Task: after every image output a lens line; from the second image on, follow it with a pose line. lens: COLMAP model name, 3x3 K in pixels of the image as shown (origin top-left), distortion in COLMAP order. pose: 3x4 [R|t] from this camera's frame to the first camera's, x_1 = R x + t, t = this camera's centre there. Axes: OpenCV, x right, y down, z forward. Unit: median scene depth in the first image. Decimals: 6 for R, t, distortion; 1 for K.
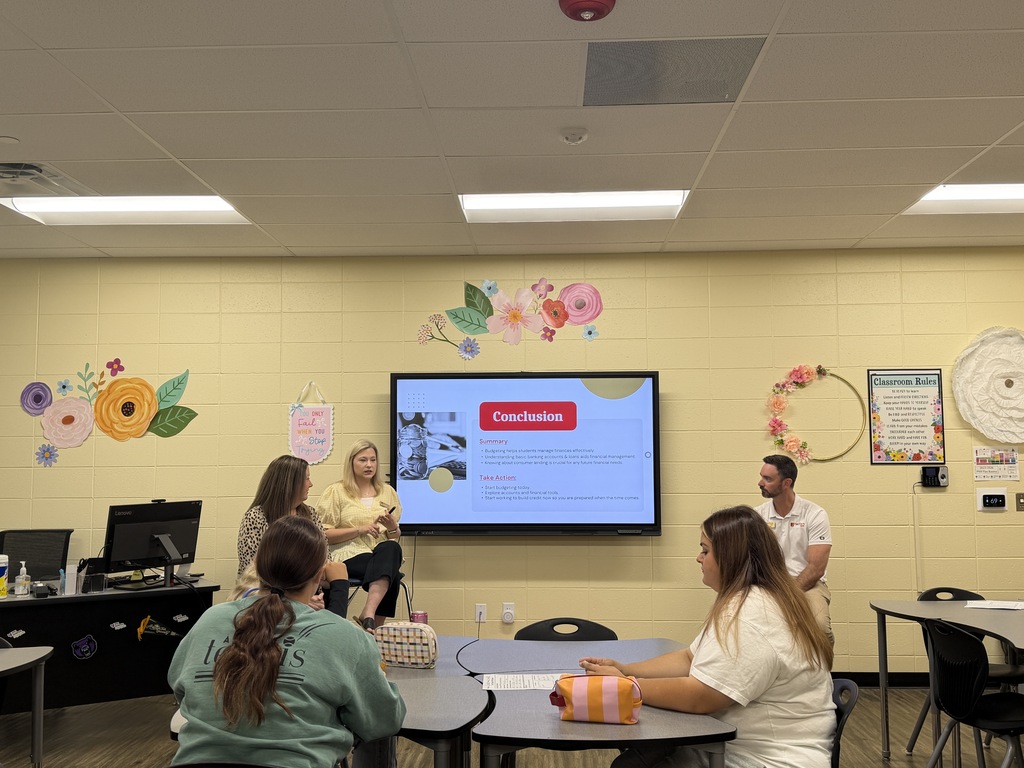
lens RADIAL K [[1018.4, 0, 521.1], [0, 1018.4, 380.2], [0, 0, 1]] dist [0.084608, 0.000000]
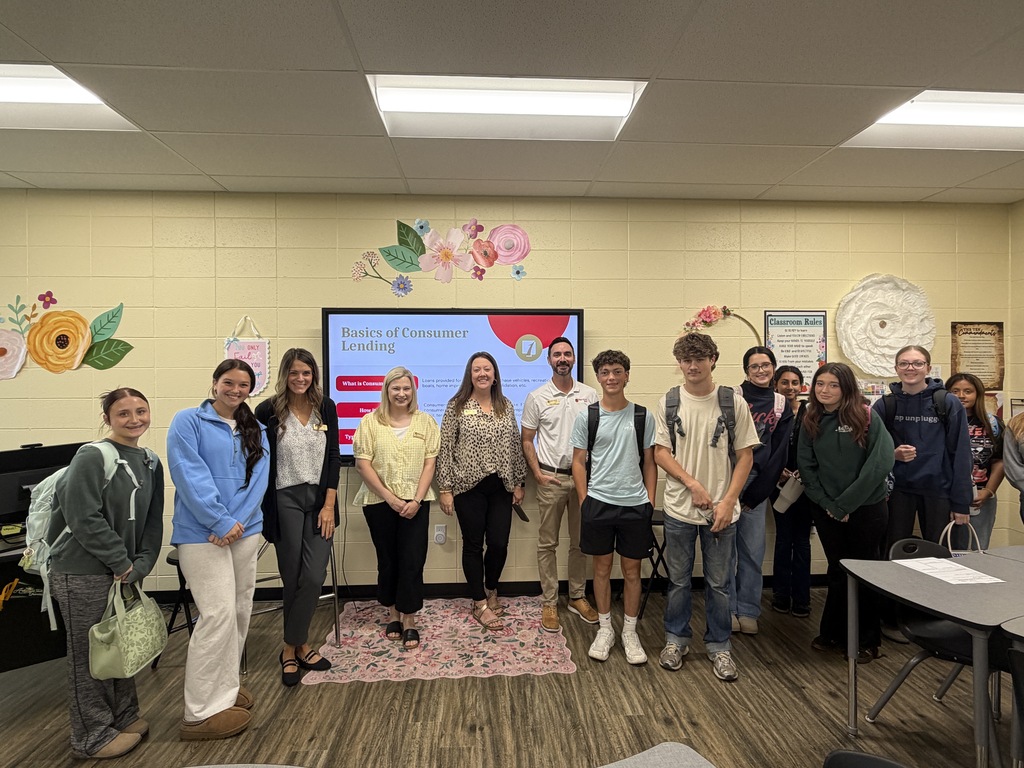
lens RADIAL K [[542.3, 0, 511.9], [0, 542.3, 385.1], [0, 0, 1]] dist [-0.002416, 0.004409]
pose [[0.996416, 0.000161, 0.084590, 0.013808], [-0.008757, 0.994822, 0.101255, 0.012707], [-0.084136, -0.101633, 0.991258, 0.432032]]
